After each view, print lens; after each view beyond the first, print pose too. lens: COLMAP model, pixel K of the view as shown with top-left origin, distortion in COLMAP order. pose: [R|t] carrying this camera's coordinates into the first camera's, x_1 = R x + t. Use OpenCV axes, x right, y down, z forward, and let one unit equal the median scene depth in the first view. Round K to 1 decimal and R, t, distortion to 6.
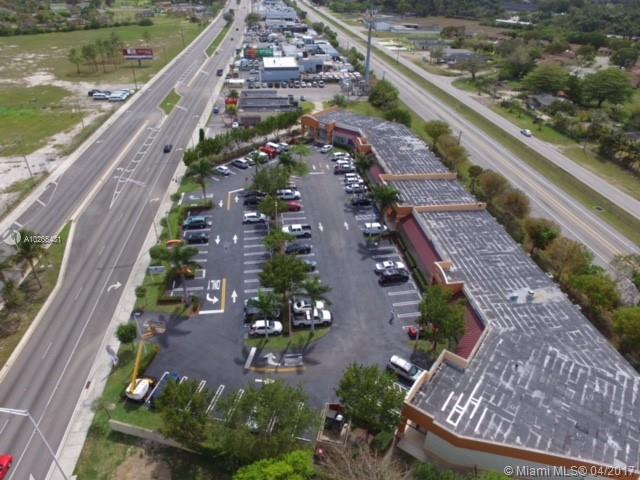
lens RADIAL K [[433.9, 0, 320.0], [0, 433.9, 240.0], [0, 0, 1]] dist [-0.119016, 0.089072]
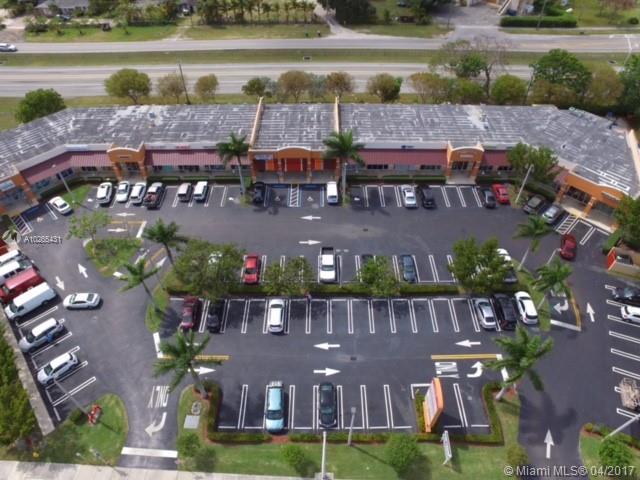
lens RADIAL K [[433.9, 0, 320.0], [0, 433.9, 240.0], [0, 0, 1]] dist [-0.119016, 0.089072]
pose [[0.142546, -0.725668, 0.673117, -0.523408], [0.542449, 0.626112, 0.560118, -0.467567], [-0.827907, 0.285289, 0.482888, 0.692588]]
